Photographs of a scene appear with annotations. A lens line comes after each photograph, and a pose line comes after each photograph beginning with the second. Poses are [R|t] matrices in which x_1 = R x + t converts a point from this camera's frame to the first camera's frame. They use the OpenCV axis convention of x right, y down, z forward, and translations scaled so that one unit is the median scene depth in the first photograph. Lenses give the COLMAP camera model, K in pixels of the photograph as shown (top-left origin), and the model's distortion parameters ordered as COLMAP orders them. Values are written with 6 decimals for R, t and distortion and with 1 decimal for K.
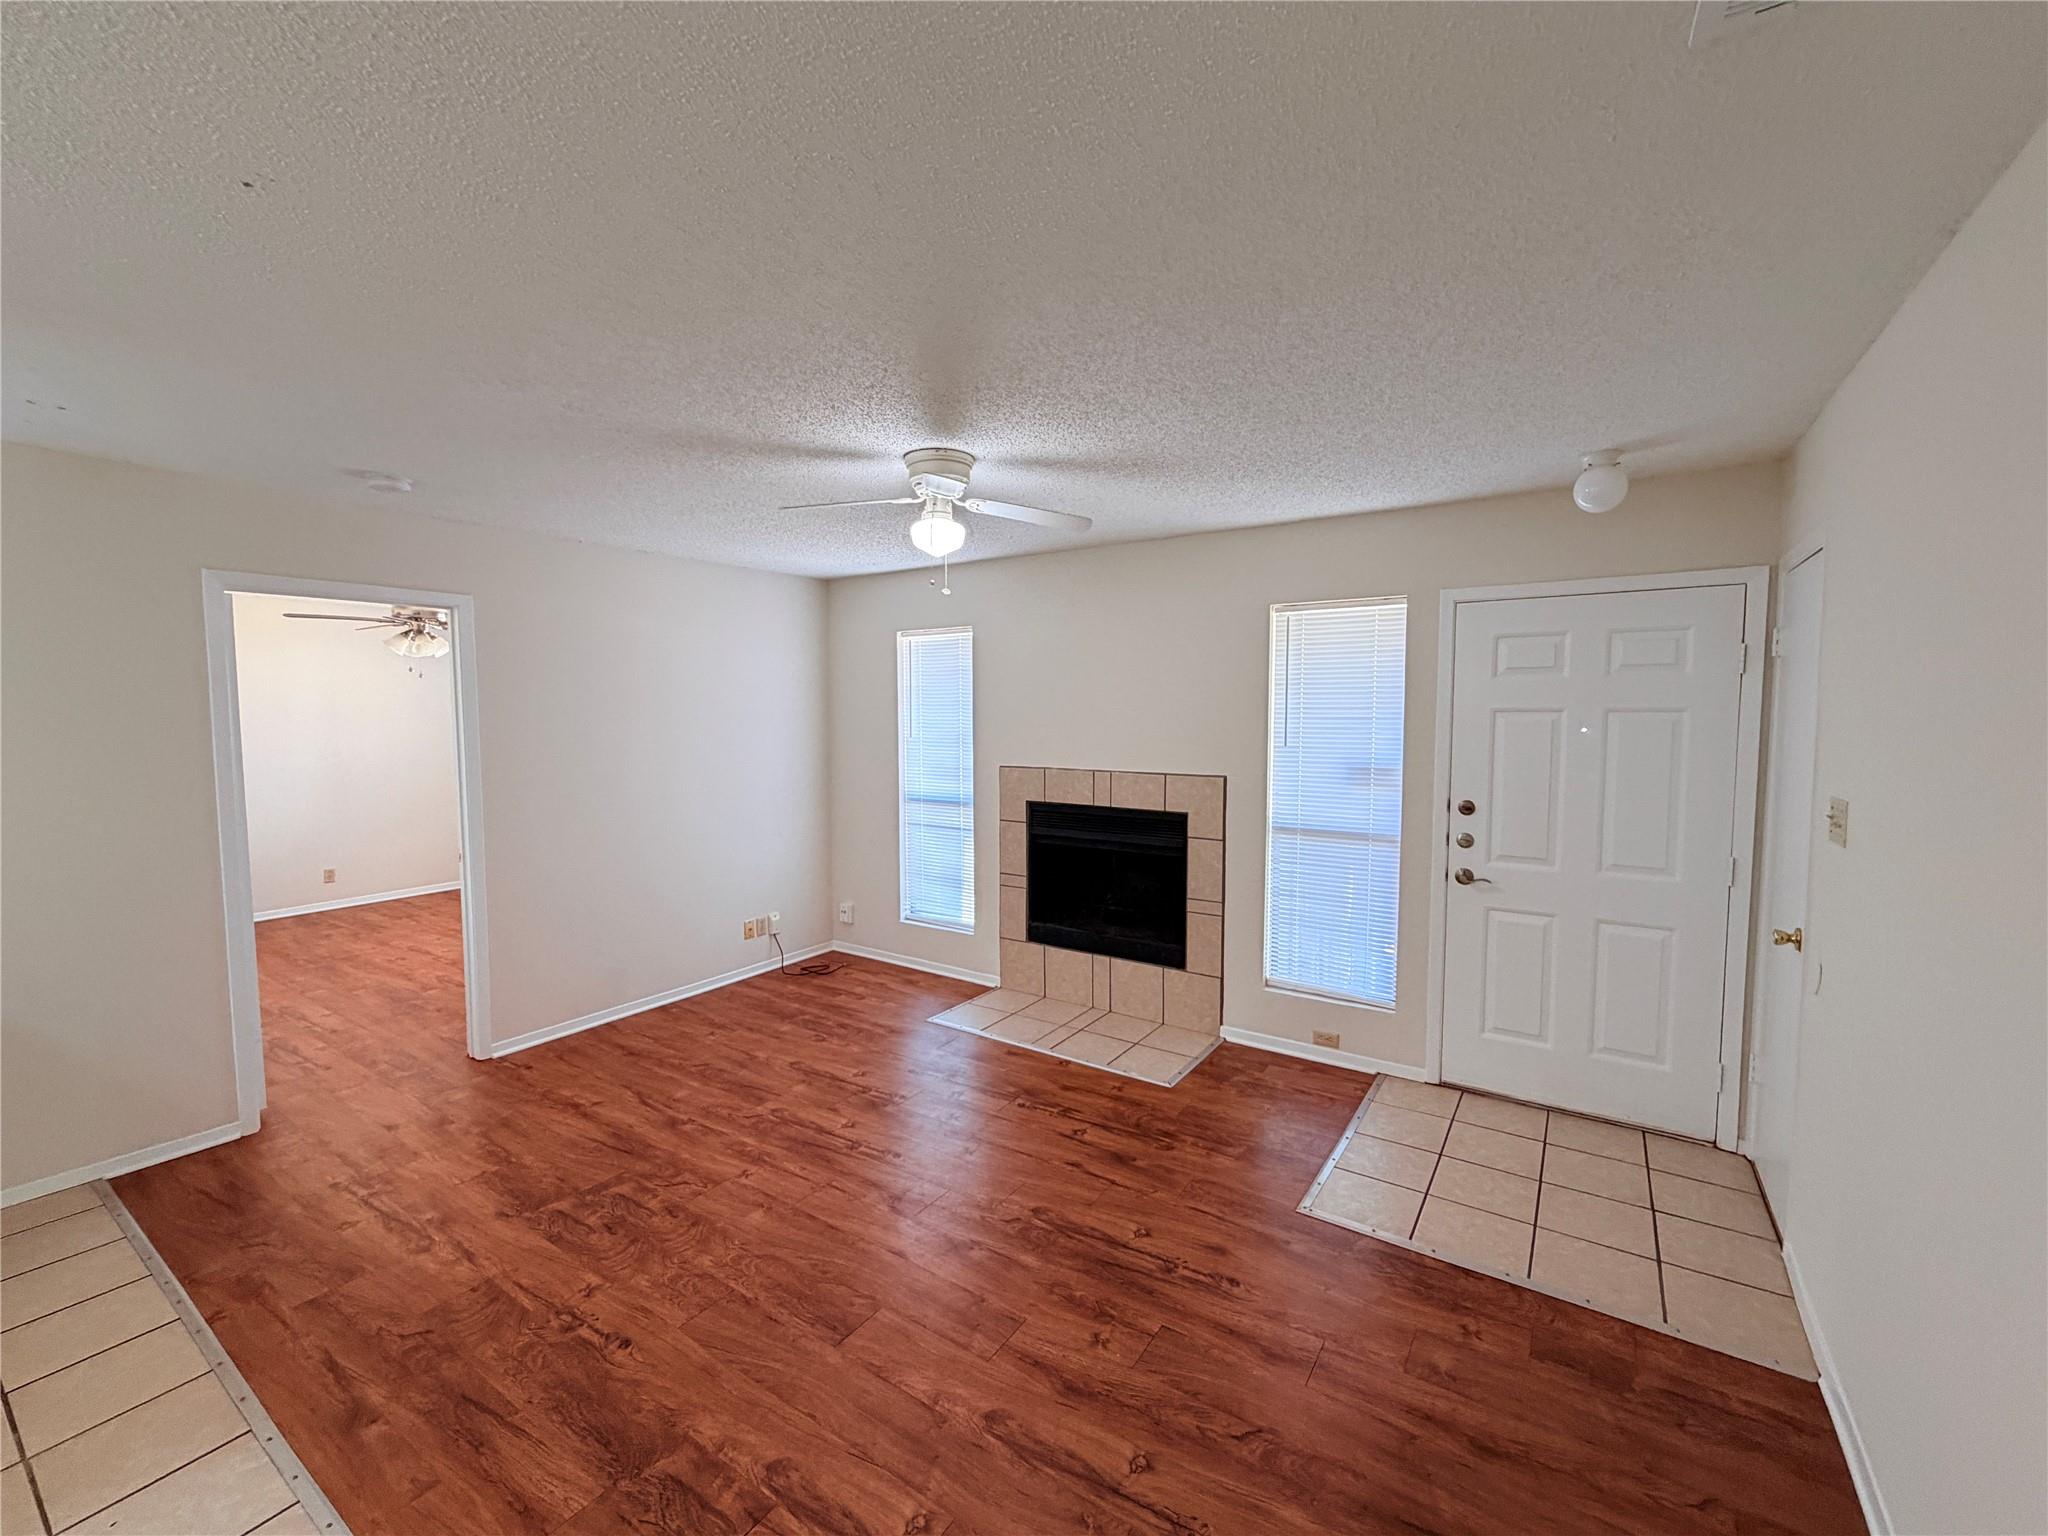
lens RADIAL K [[829.9, 0, 1028.5], [0, 829.9, 768.1], [0, 0, 1]] dist [-0.004424, 0.000376]
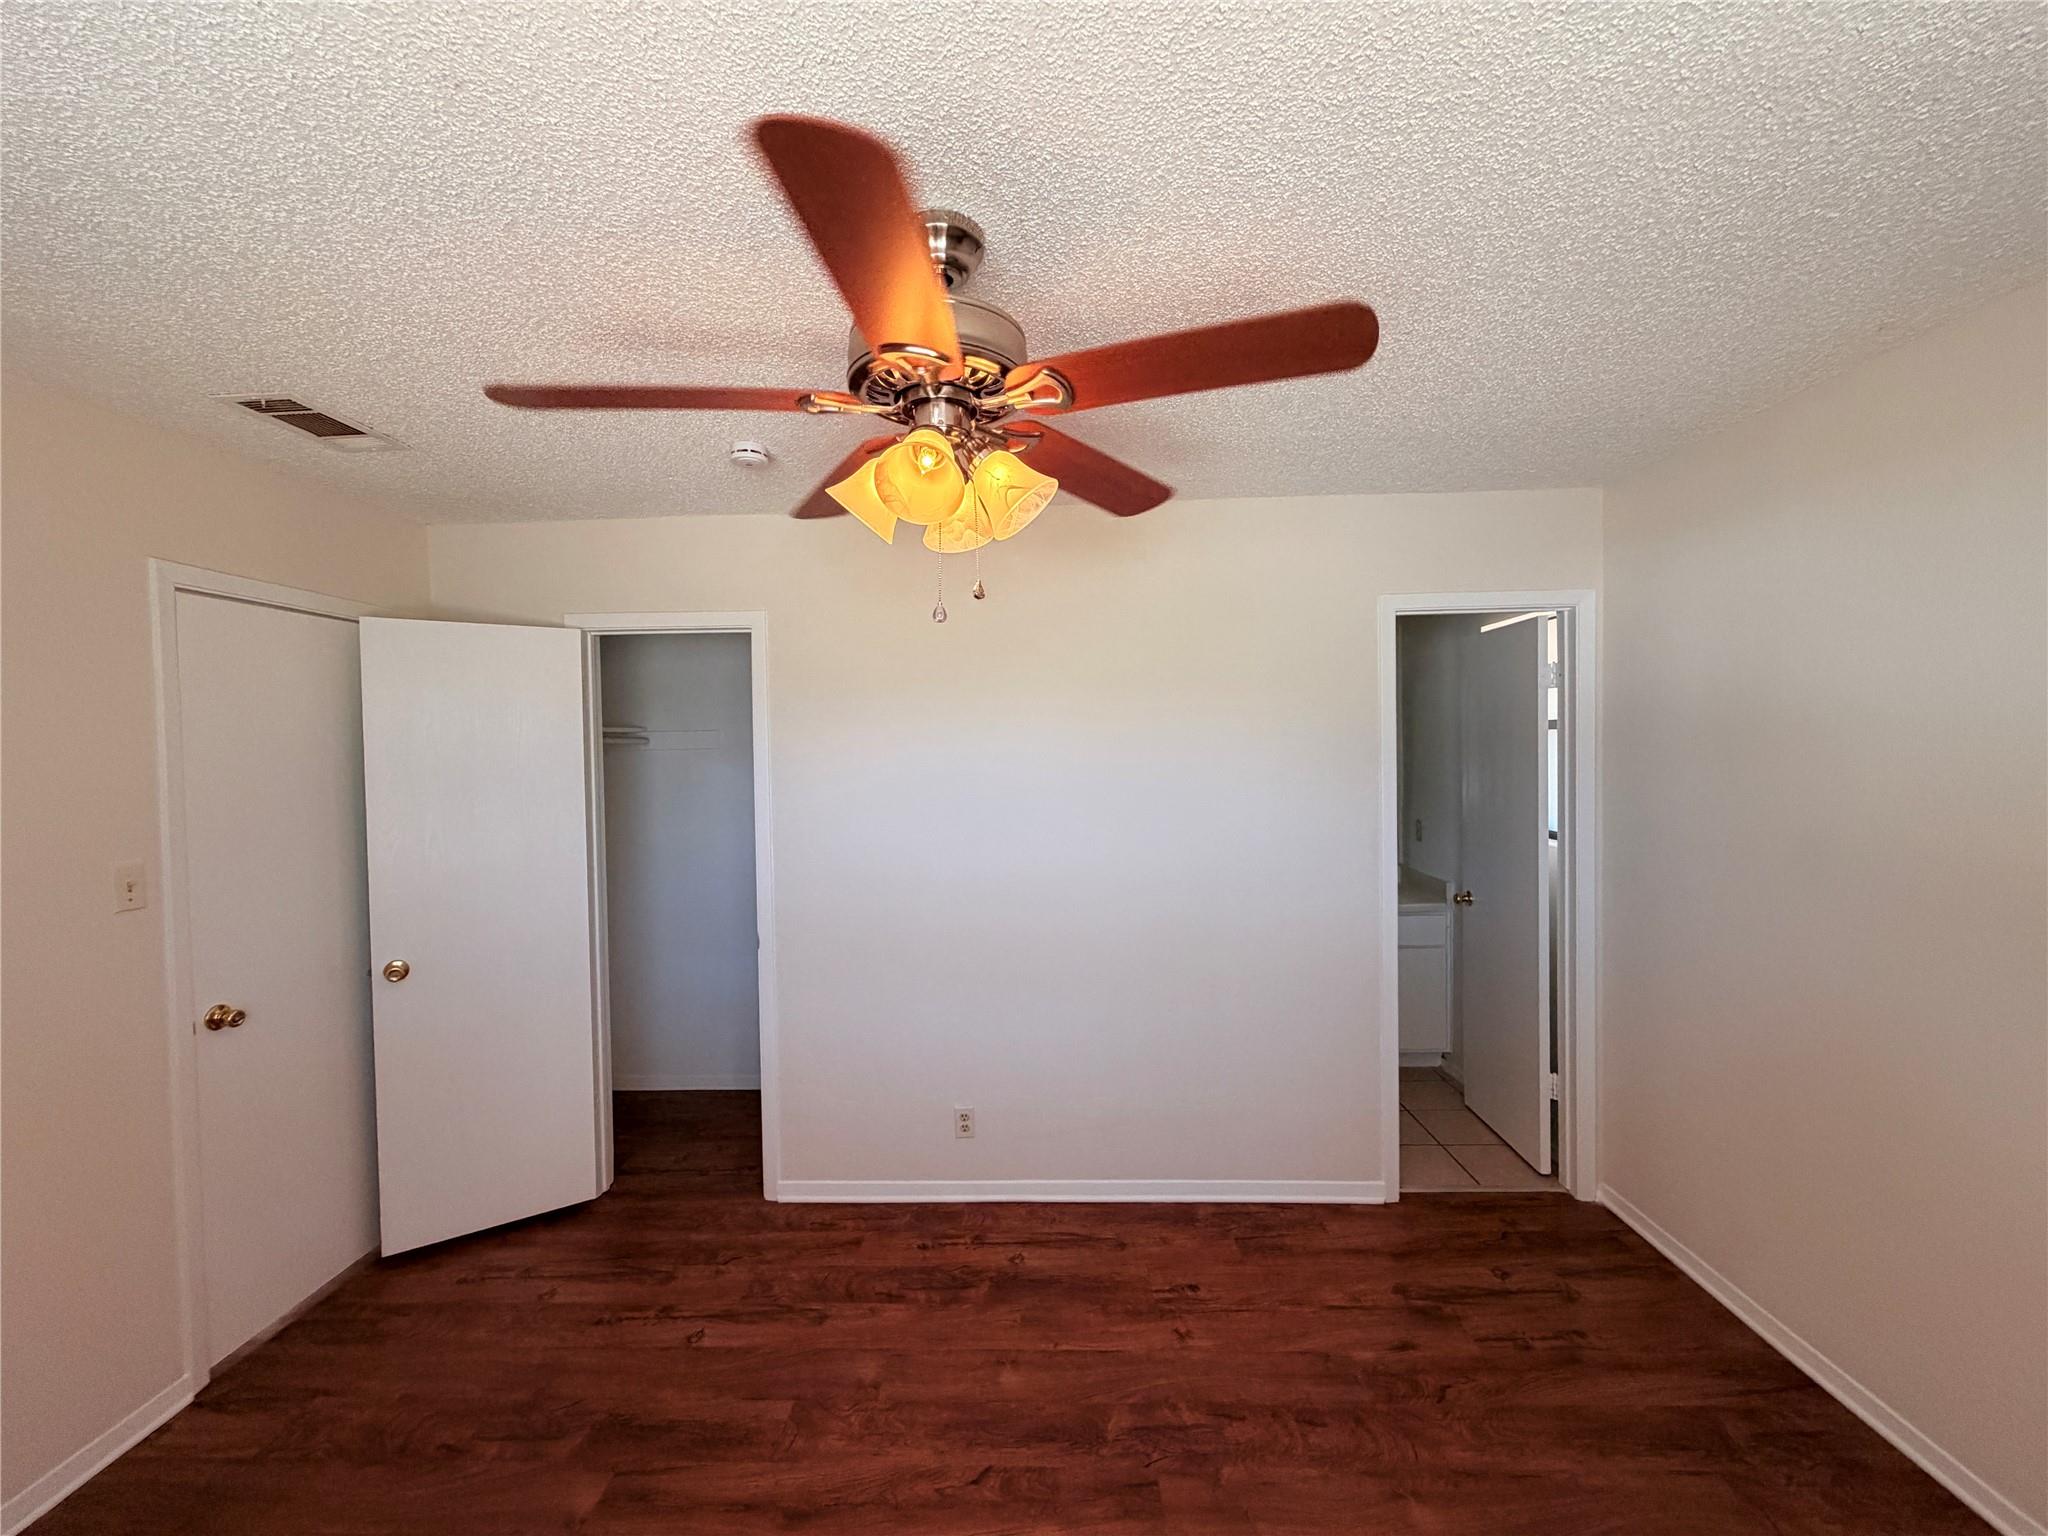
lens RADIAL K [[829.9, 0, 1013.4], [0, 829.9, 766.0], [0, 0, 1]] dist [-0.004424, 0.000376]
pose [[-0.855979, 0.027942, -0.516254, -0.860135], [-0.013450, 0.996997, 0.076262, -0.106542], [0.516835, 0.072222, -0.853033, 1.703976]]
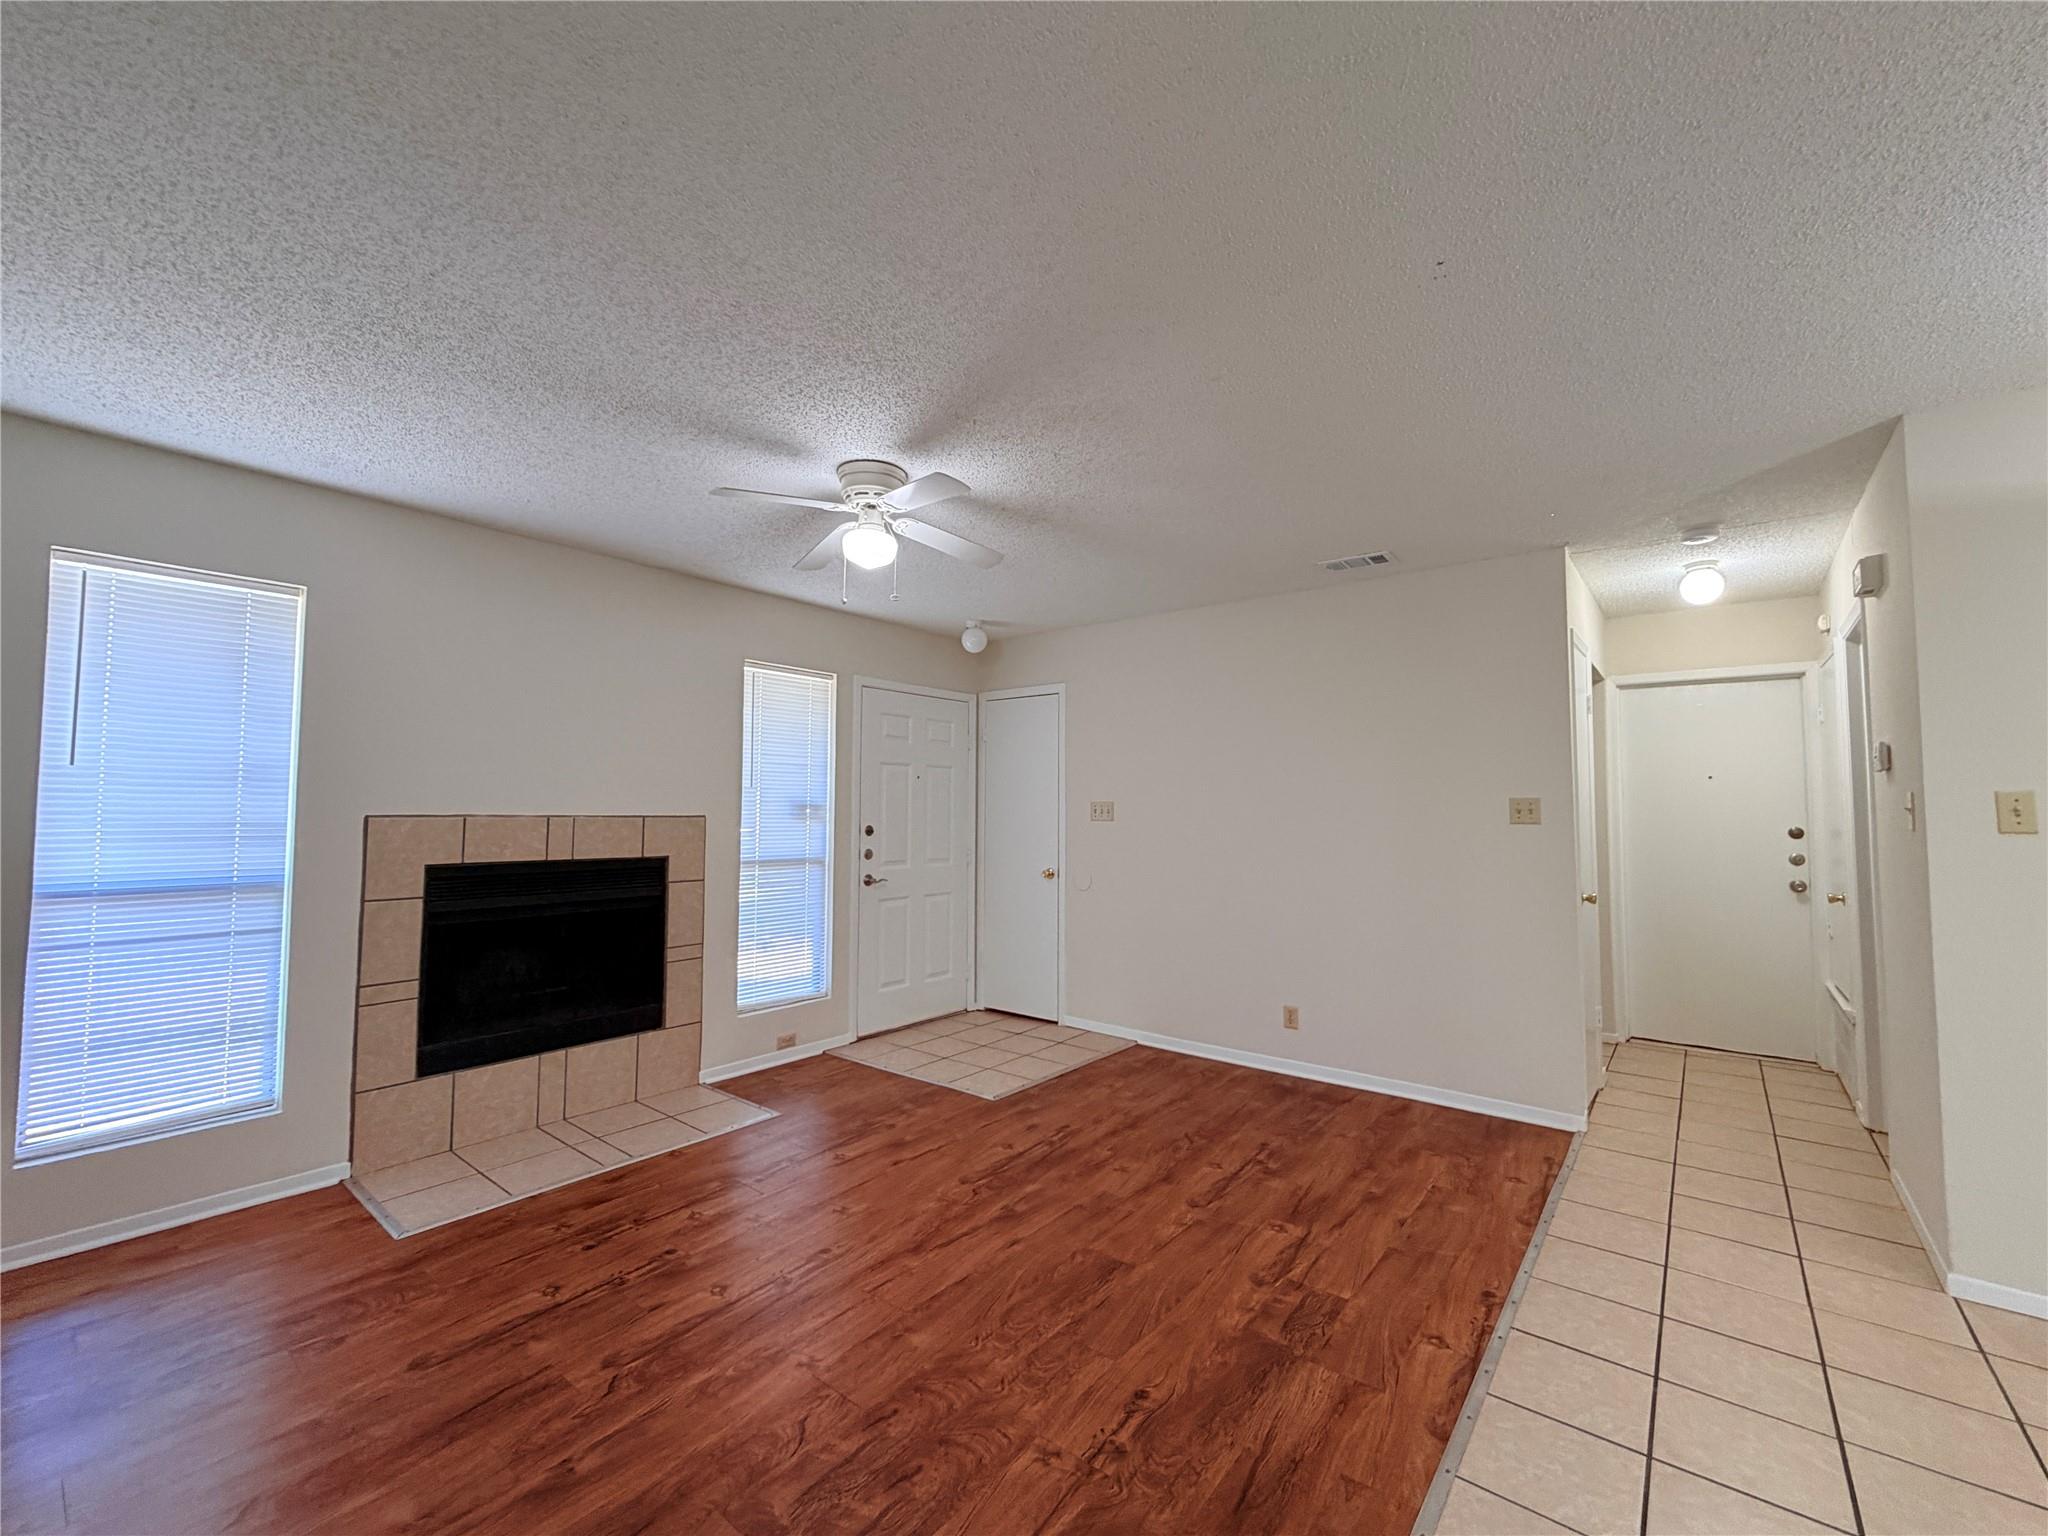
lens RADIAL K [[829.9, 0, 1019.2], [0, 829.9, 769.6], [0, 0, 1]] dist [-0.004424, 0.000376]
pose [[0.097204, 0.050407, 0.993987, -0.759278], [0.060476, 0.996572, -0.056452, 0.034336], [-0.993425, 0.065600, 0.093823, 0.534707]]
